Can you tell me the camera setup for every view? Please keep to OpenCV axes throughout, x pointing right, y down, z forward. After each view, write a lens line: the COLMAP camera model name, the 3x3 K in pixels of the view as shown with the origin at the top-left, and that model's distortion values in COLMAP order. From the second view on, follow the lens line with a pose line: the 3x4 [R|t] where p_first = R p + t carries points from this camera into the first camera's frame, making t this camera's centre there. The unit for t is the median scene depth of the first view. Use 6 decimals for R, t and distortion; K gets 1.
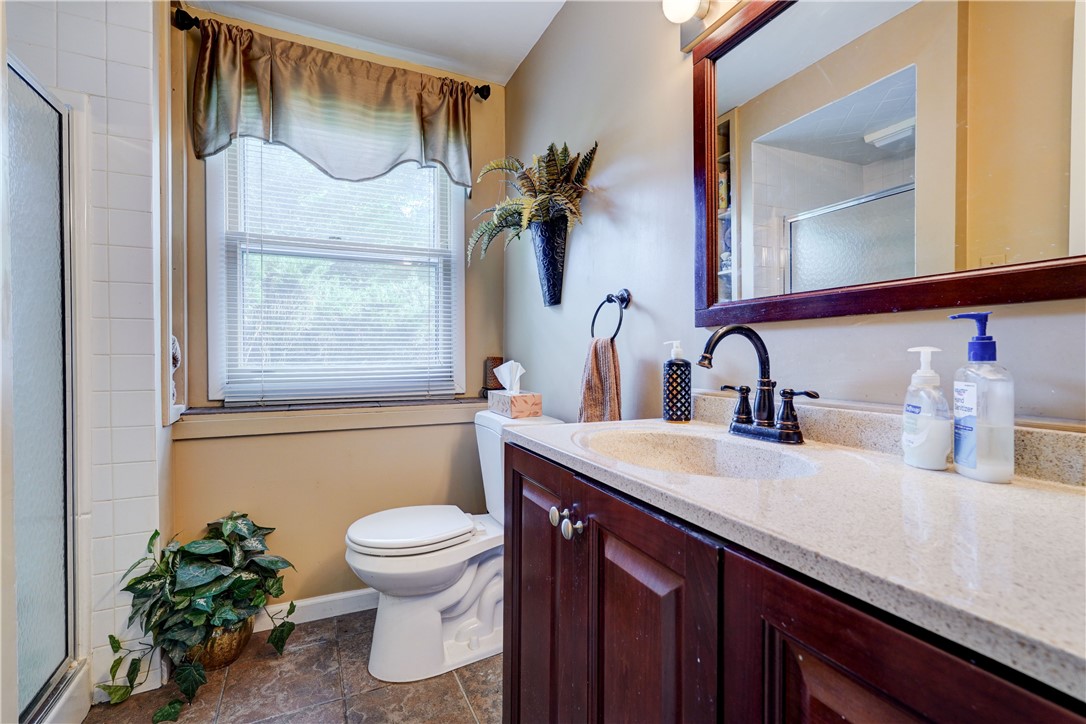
lens RADIAL K [[491.1, 0, 544.3], [0, 491.1, 356.0], [0, 0, 1]] dist [-0.013141, 0.005451]
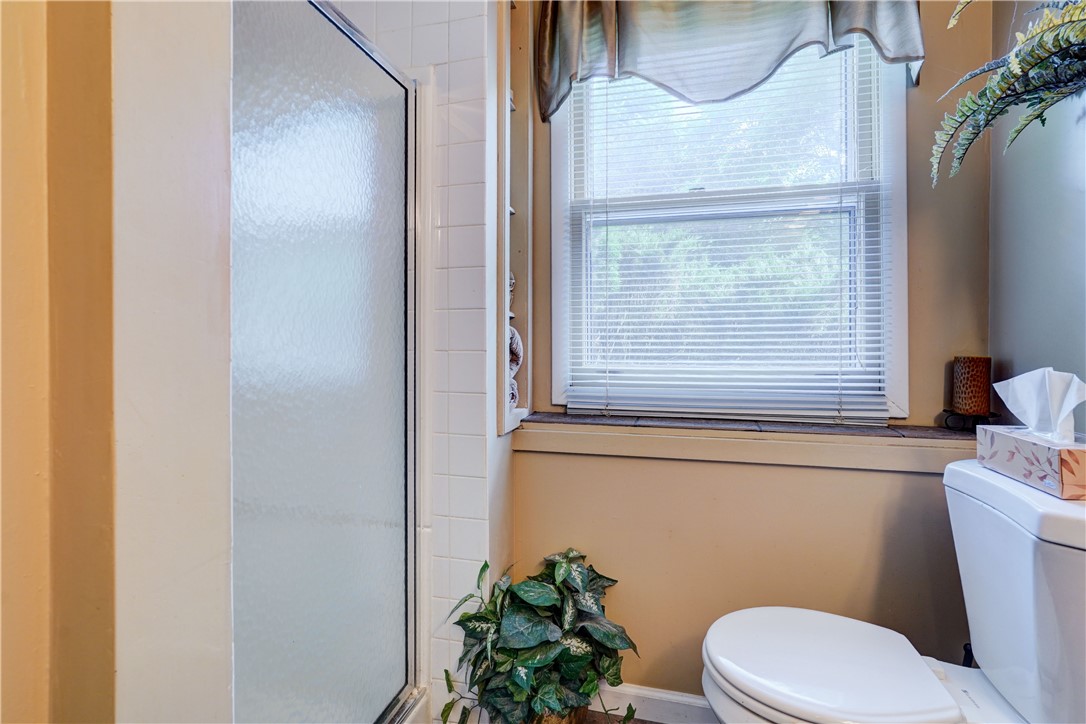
lens RADIAL K [[491.1, 0, 567.2], [0, 491.1, 344.6], [0, 0, 1]] dist [-0.013141, 0.005451]
pose [[0.769954, 0.000384, -0.638099, -0.129792], [-0.004753, 0.999976, -0.005133, -0.008542], [0.638082, 0.006985, 0.769937, 0.371287]]
